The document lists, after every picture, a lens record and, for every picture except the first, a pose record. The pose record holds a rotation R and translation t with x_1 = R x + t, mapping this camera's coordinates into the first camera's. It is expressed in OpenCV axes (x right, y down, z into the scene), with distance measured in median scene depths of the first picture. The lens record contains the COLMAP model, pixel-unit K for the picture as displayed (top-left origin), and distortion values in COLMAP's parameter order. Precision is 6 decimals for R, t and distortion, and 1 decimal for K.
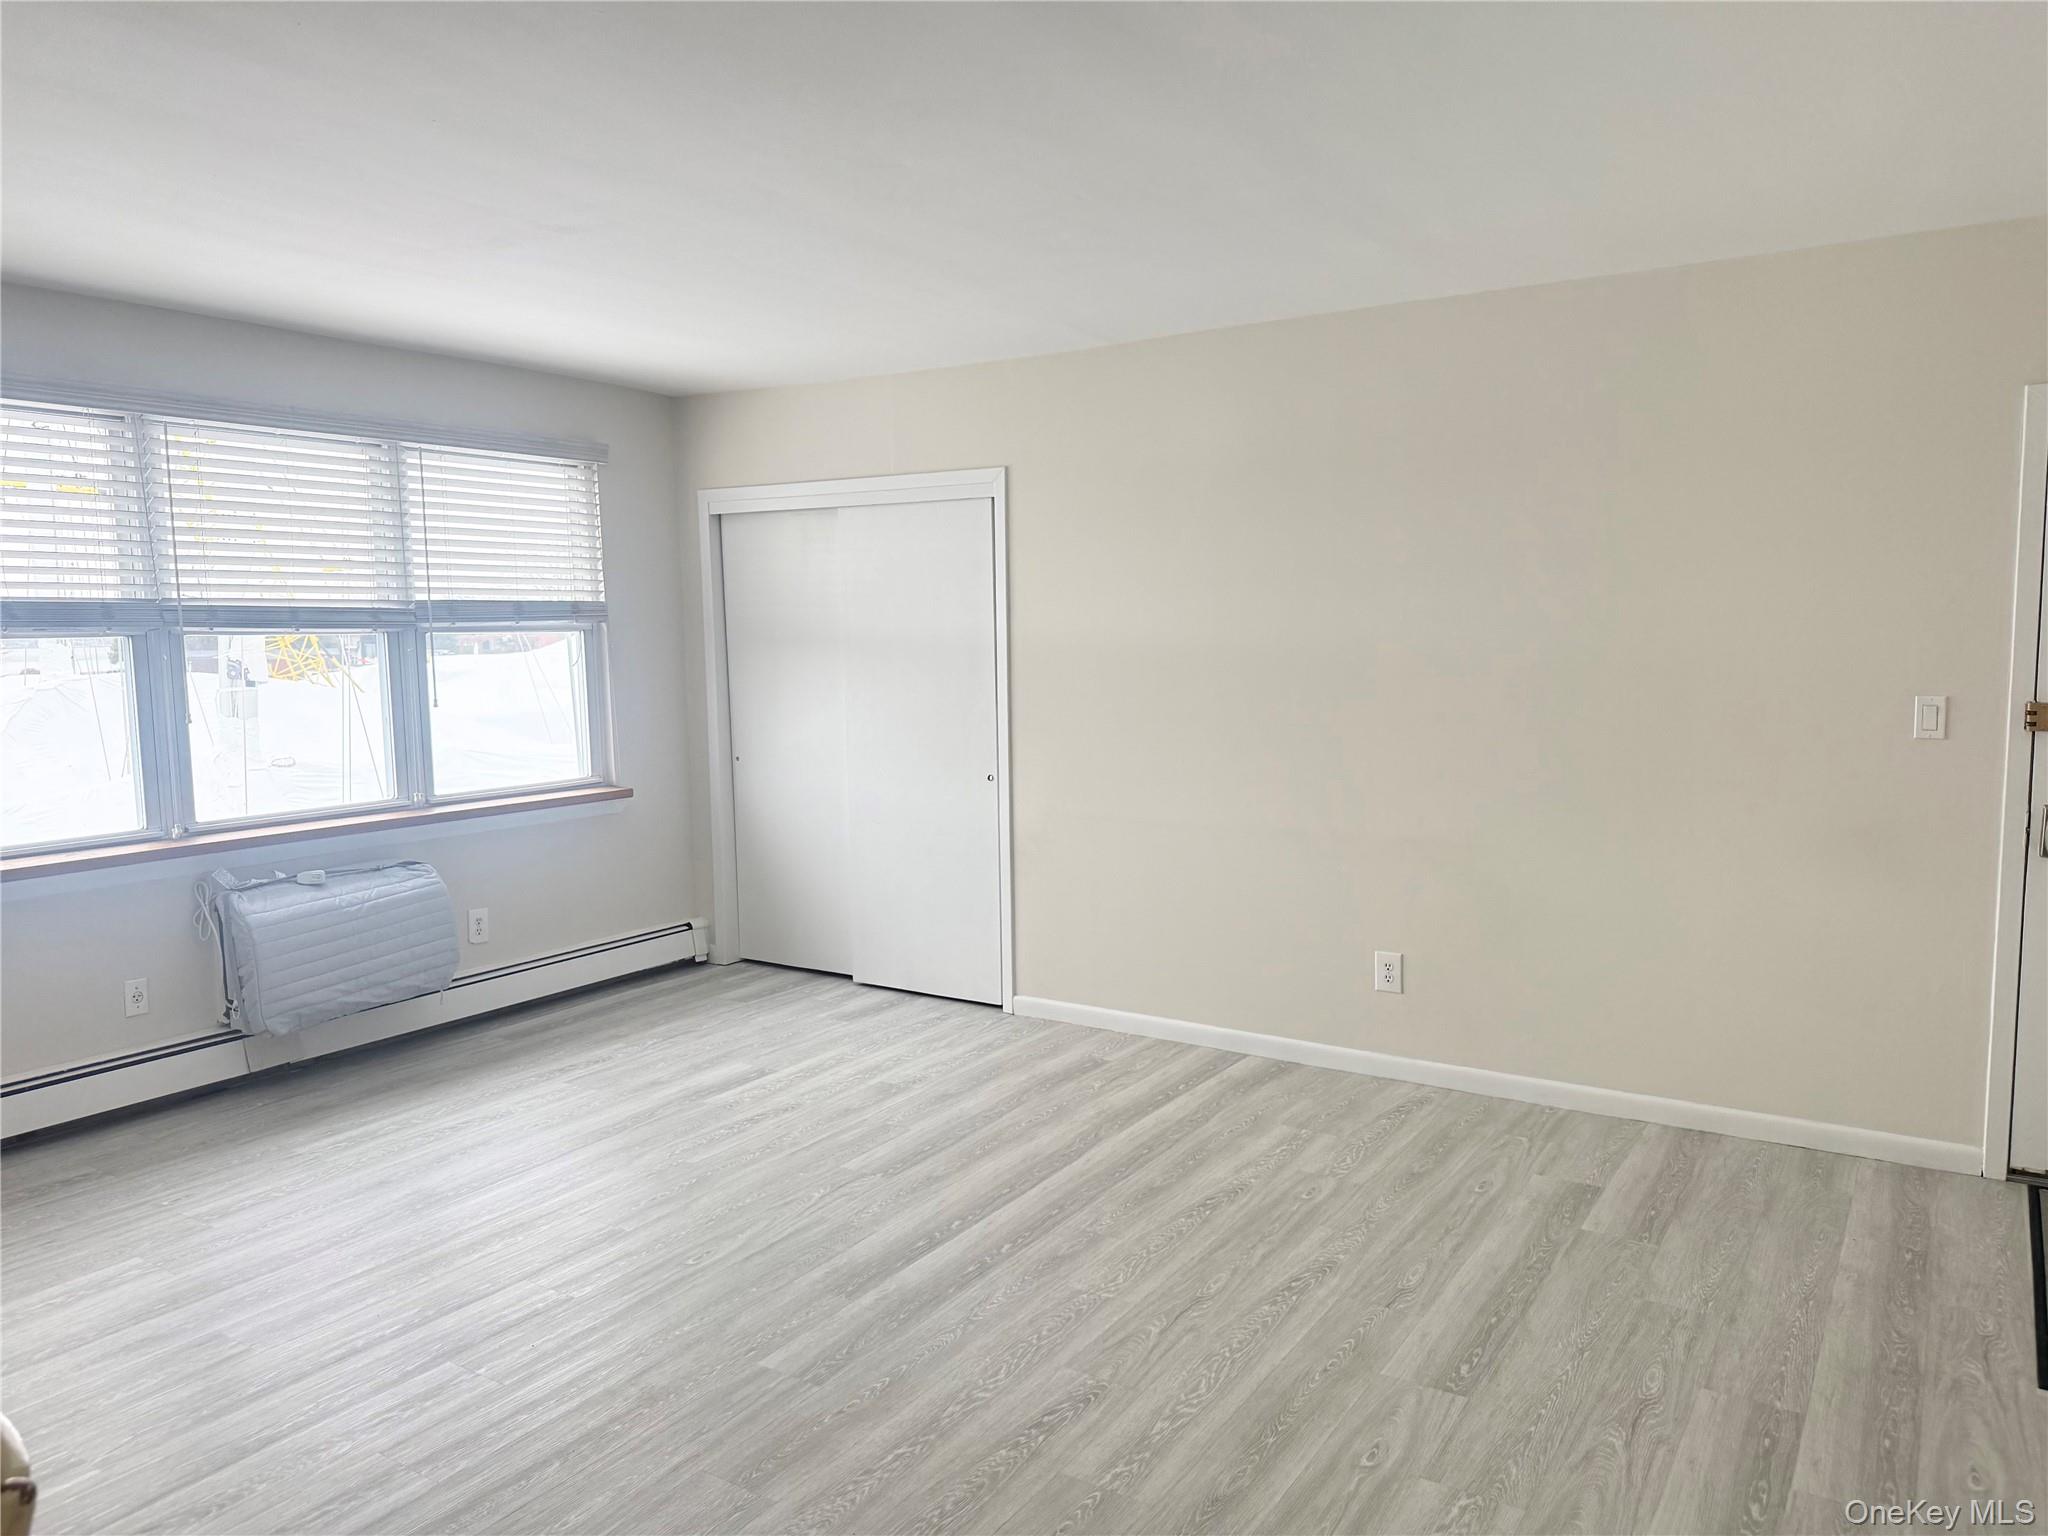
lens RADIAL K [[1455.8, 0, 1075.3], [0, 1455.8, 764.9], [0, 0, 1]] dist [0.198623, -0.283014]
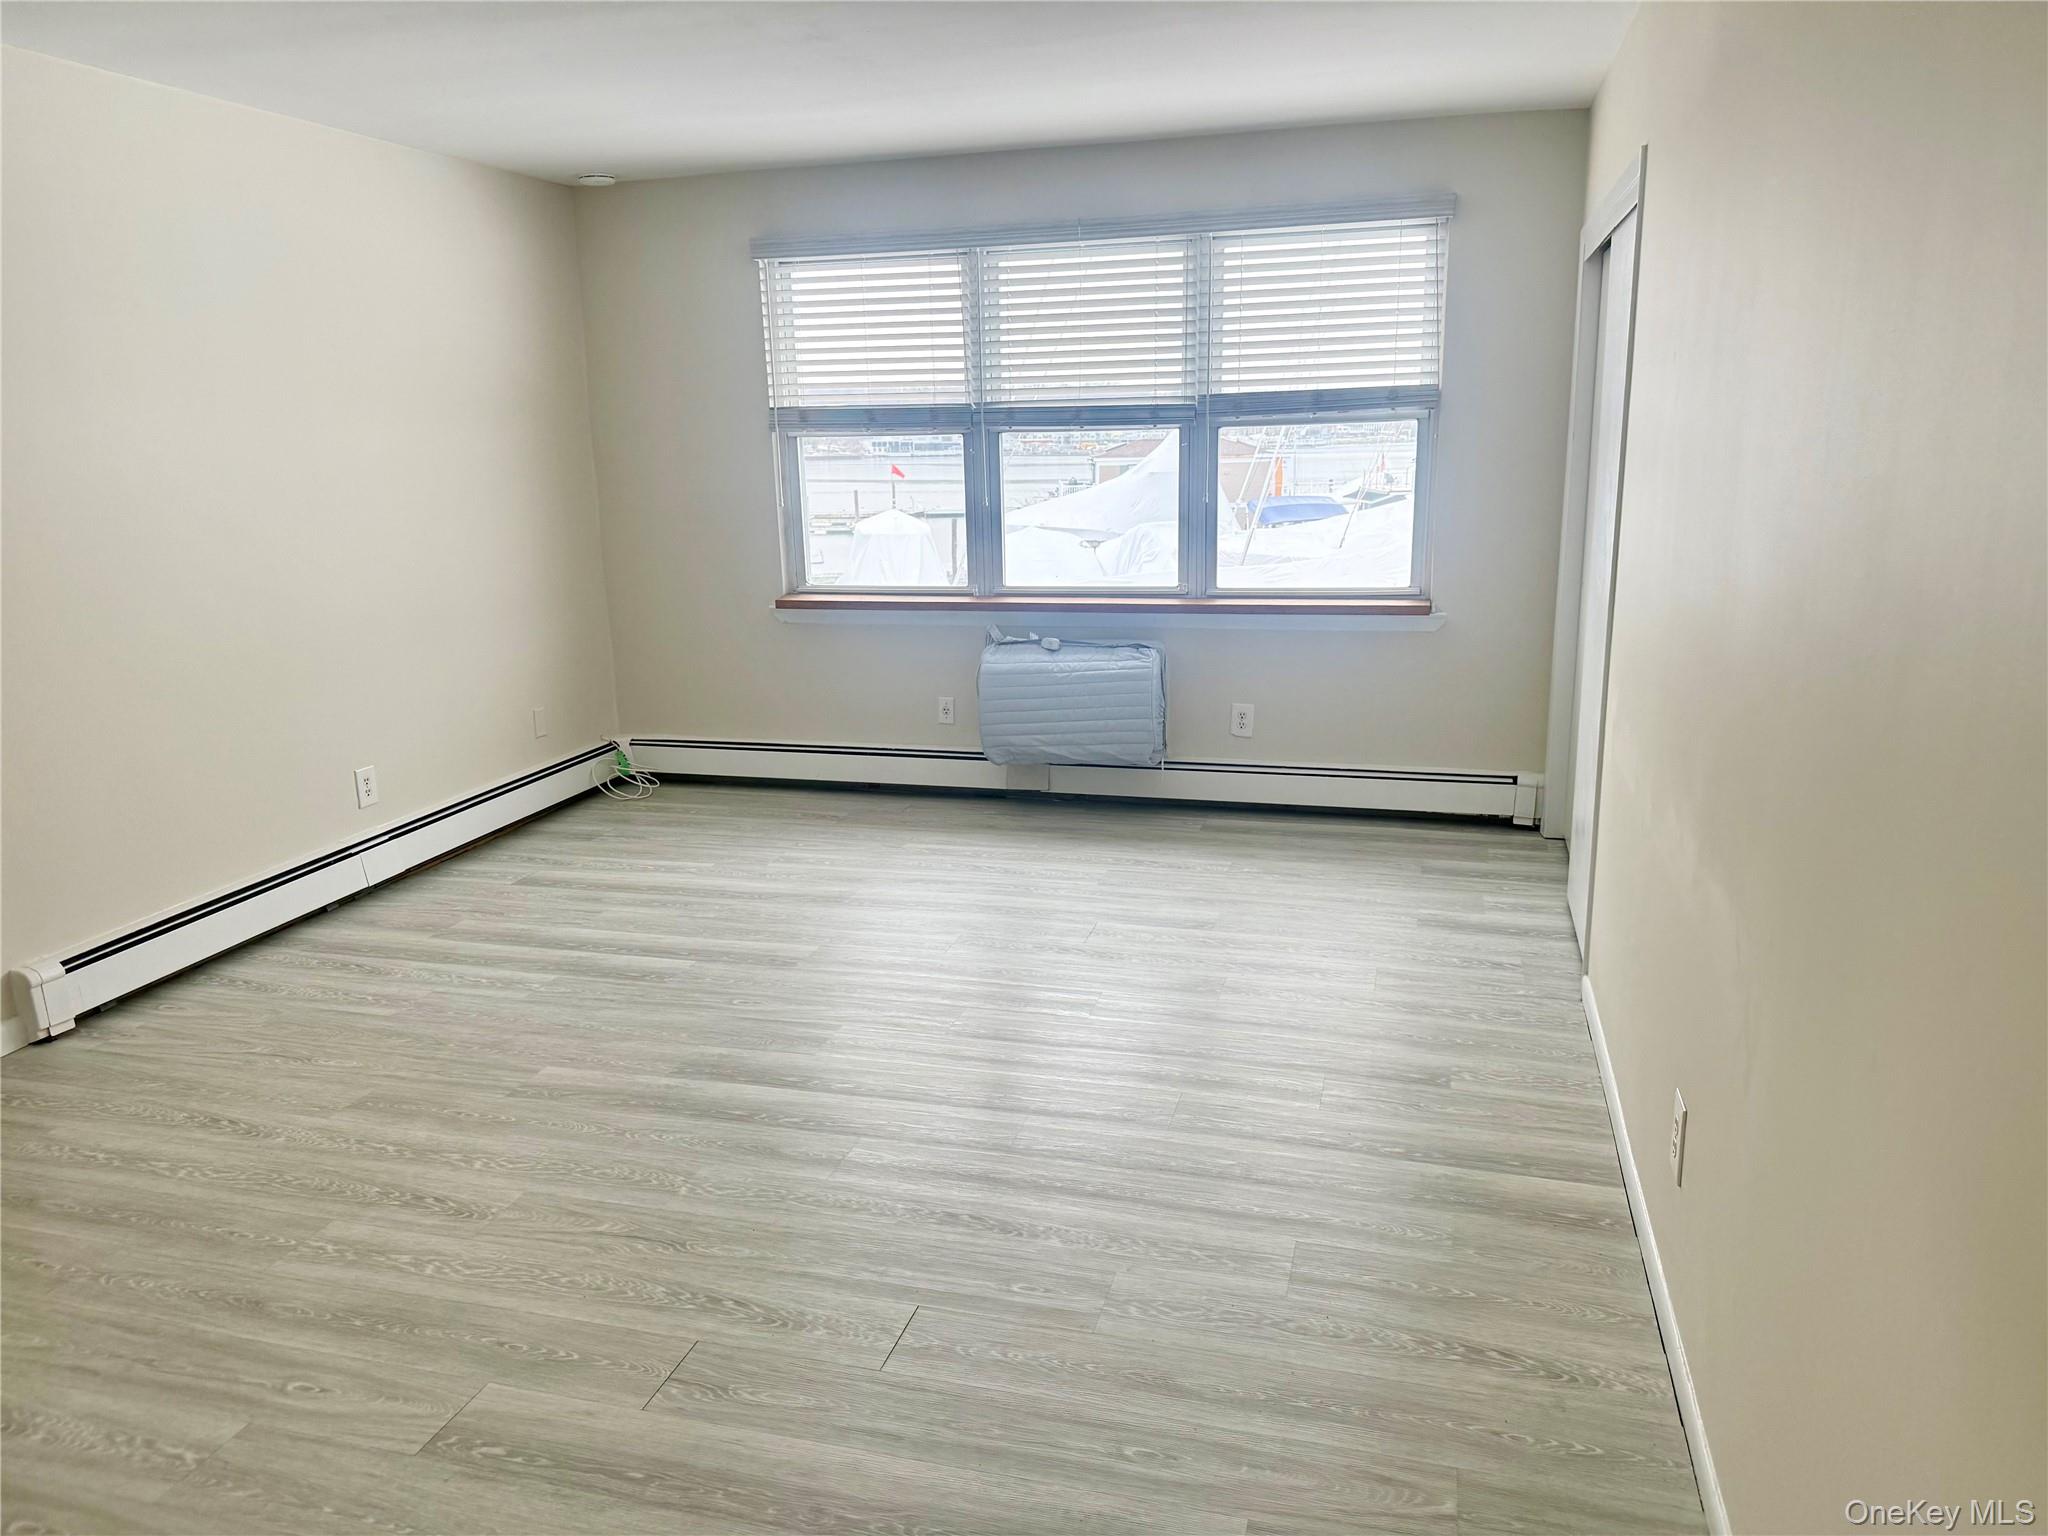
lens RADIAL K [[1460.0, 0, 1020.2], [0, 1460.0, 809.2], [0, 0, 1]] dist [0.053813, -0.060090]
pose [[0.259286, 0.244185, -0.934422, 0.666291], [-0.073222, 0.969696, 0.233085, -0.072734], [0.963021, 0.007984, 0.269308, 0.742135]]
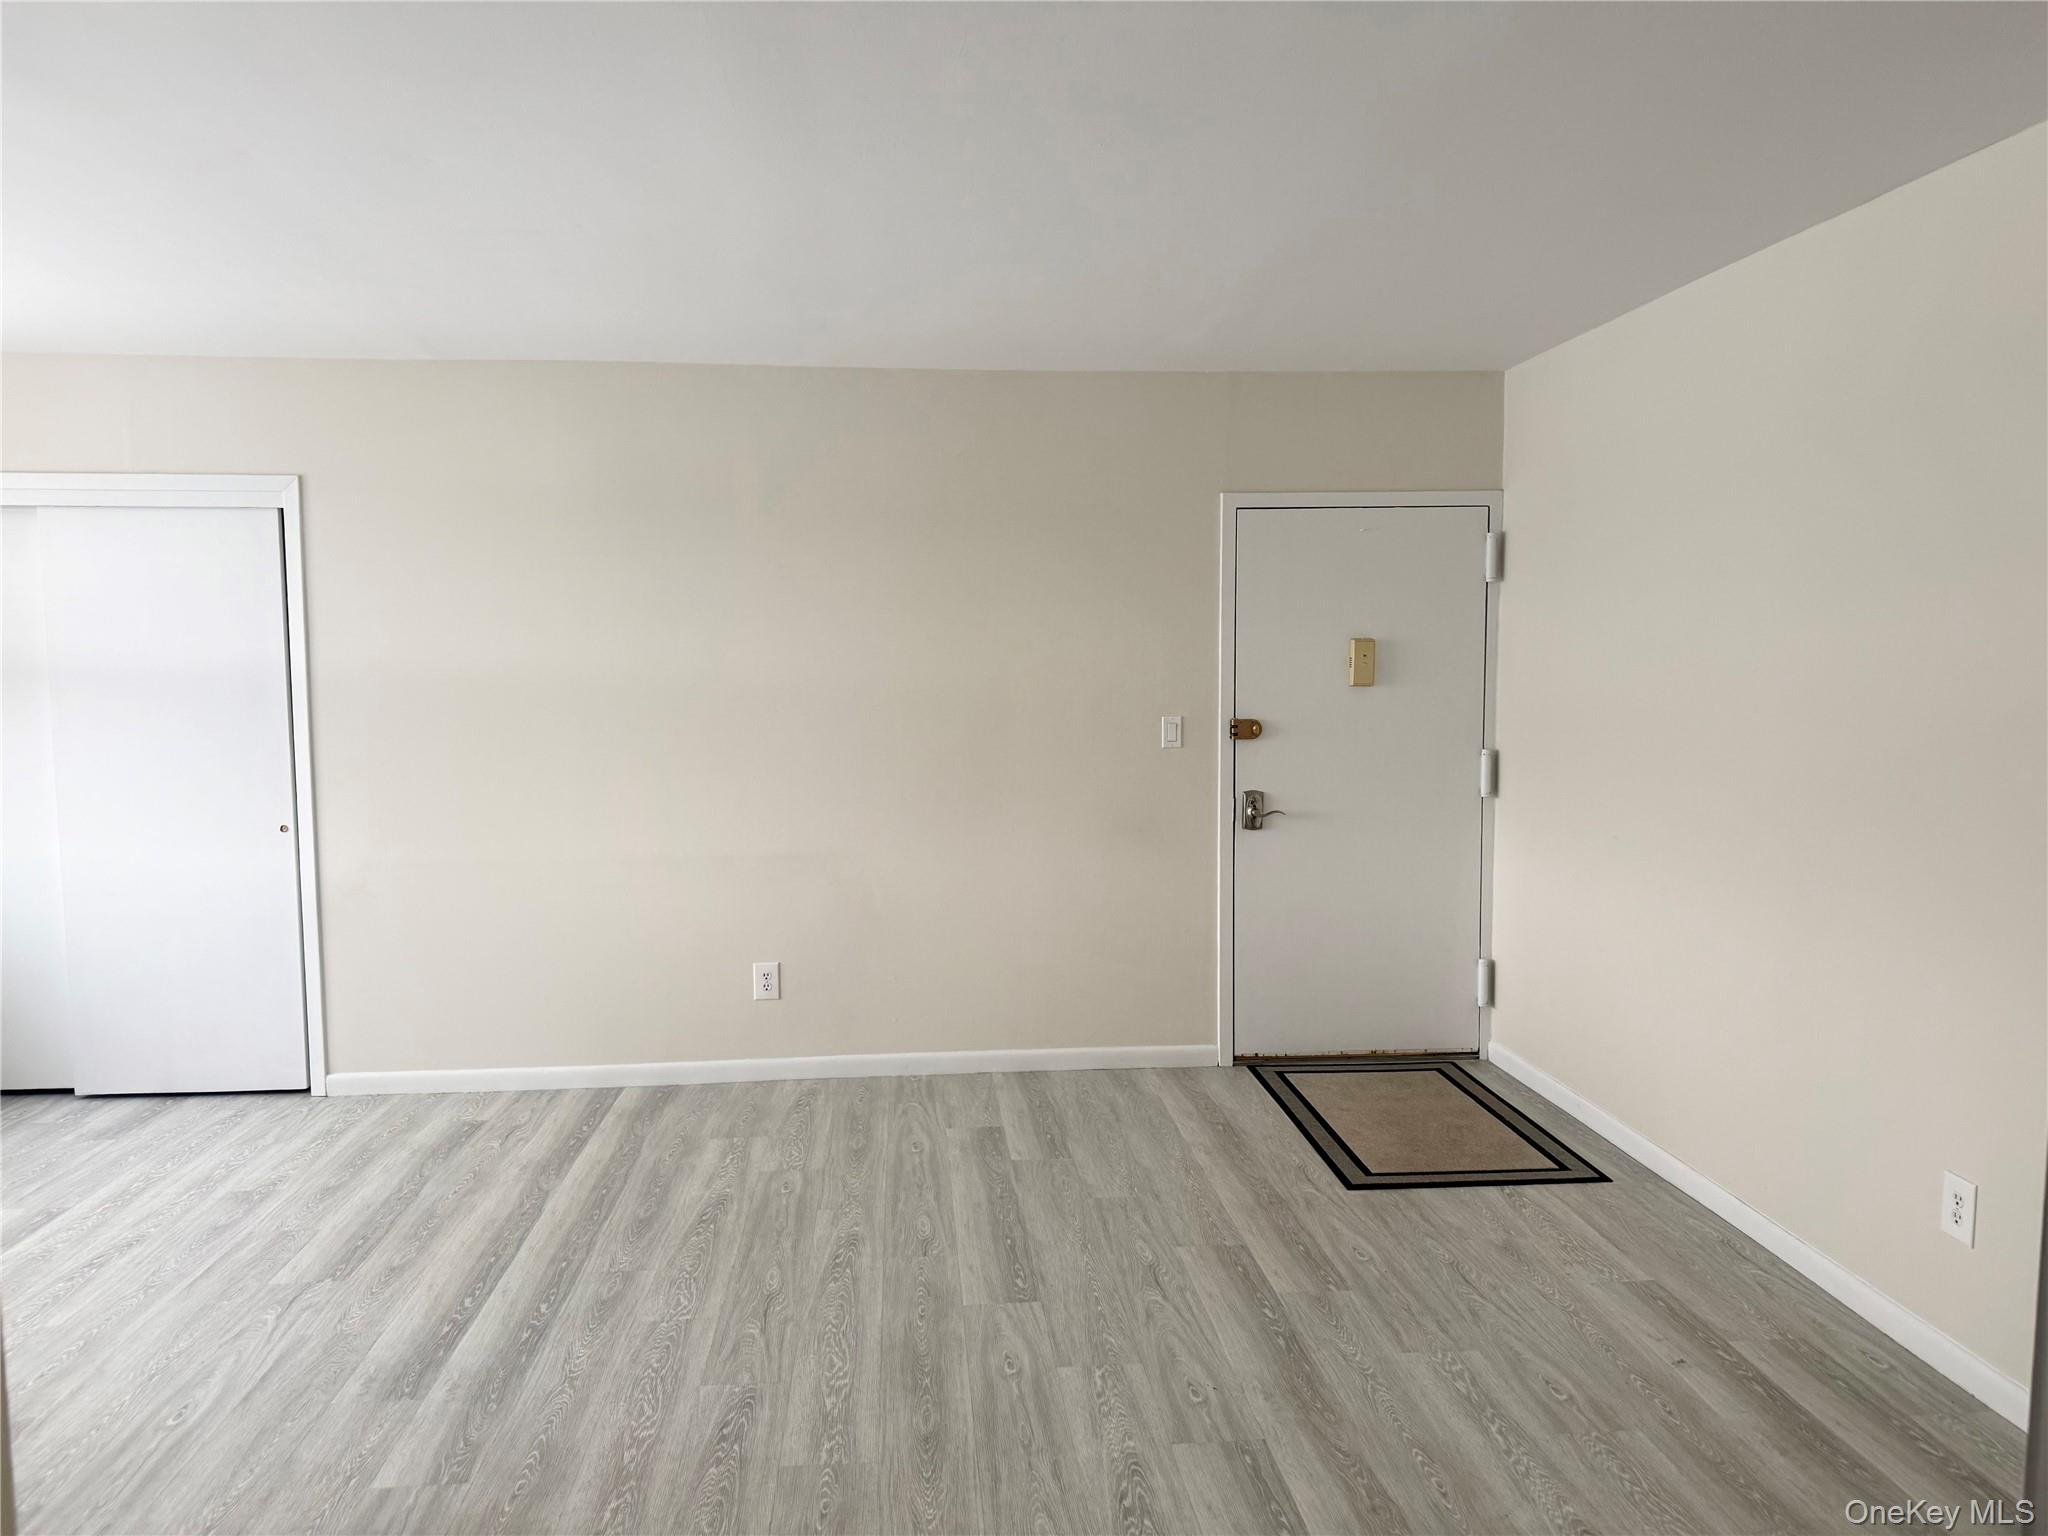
lens RADIAL K [[1424.7, 0, 1024.0], [0, 1424.7, 768.0], [0, 0, 1]] dist [0.071351, -0.058663]
pose [[0.805764, -0.042787, 0.590689, -0.277611], [0.057803, 0.998307, -0.006536, 0.001715], [-0.589409, 0.039410, 0.806873, 0.042749]]
